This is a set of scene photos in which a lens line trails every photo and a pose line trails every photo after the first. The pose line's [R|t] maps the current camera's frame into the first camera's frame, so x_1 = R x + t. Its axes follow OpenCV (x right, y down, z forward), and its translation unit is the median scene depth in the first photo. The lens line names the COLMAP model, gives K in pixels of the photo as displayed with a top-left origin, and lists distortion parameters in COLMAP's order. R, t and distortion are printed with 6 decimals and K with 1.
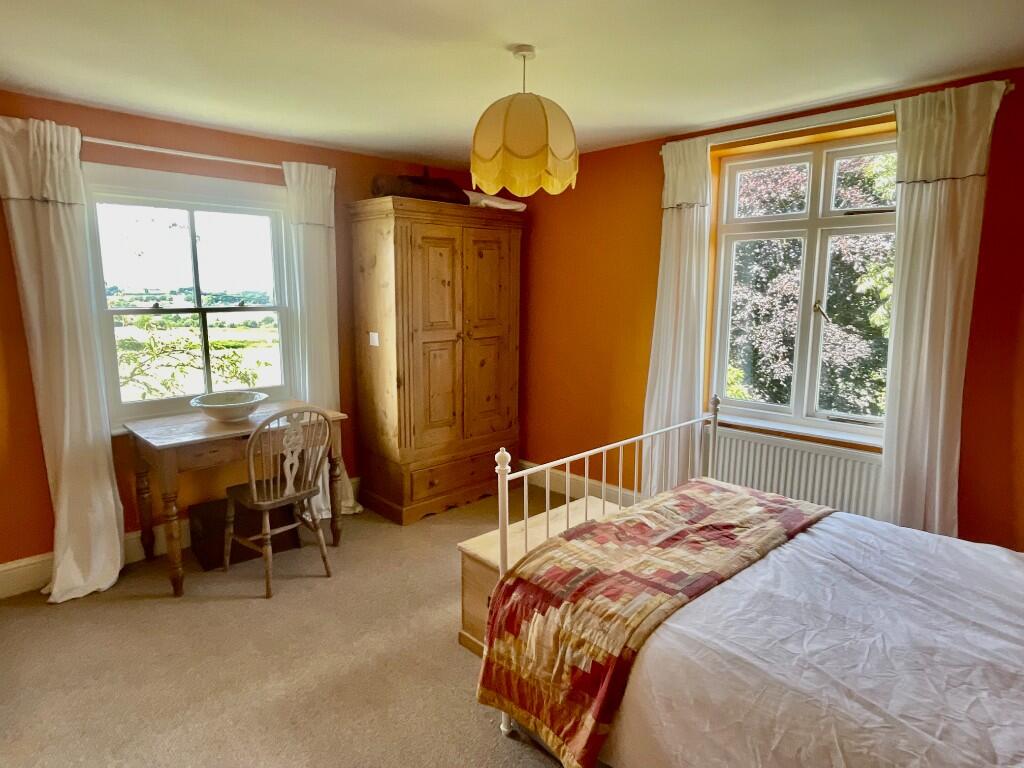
lens RADIAL K [[594.9, 0, 512.0], [0, 594.9, 384.0], [0, 0, 1]] dist [-0.000868, -0.000171]
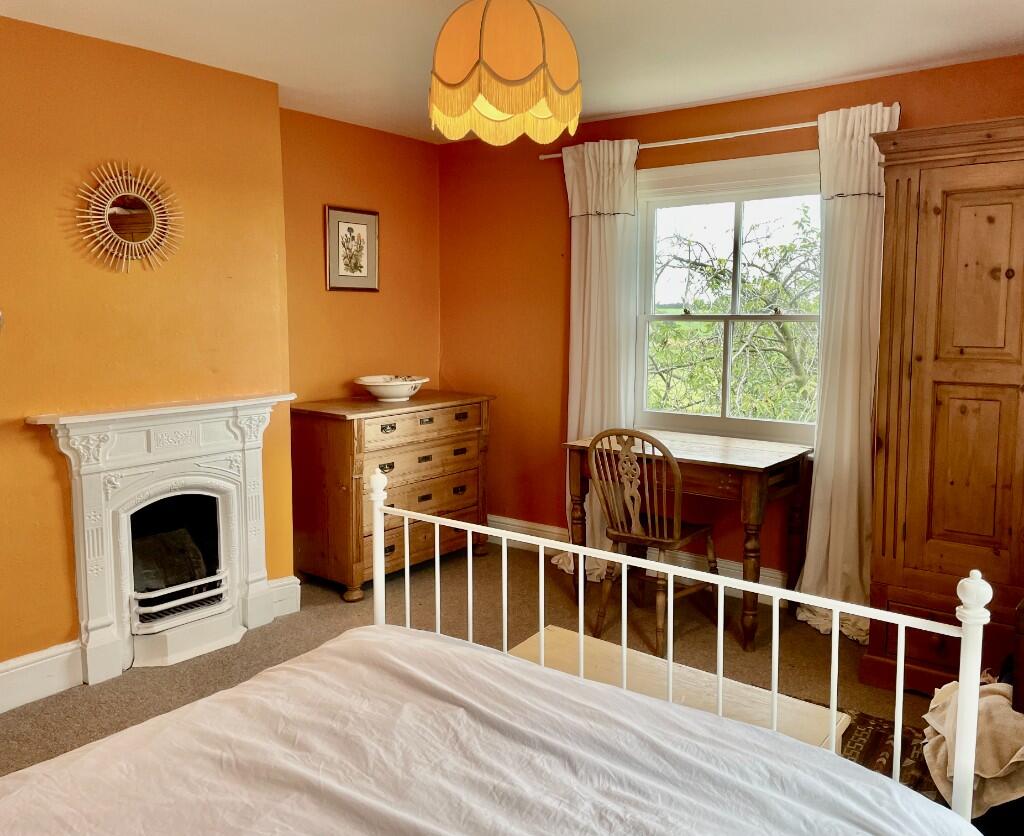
lens RADIAL K [[846.7, 0, 512.0], [0, 846.7, 418.0], [0, 0, 1]] dist [0.013244, 0.007017]
pose [[0.094693, 0.129433, -0.987056, 0.684744], [-0.153793, 0.981510, 0.113951, -0.074922], [0.983555, 0.141012, 0.112848, 0.593218]]
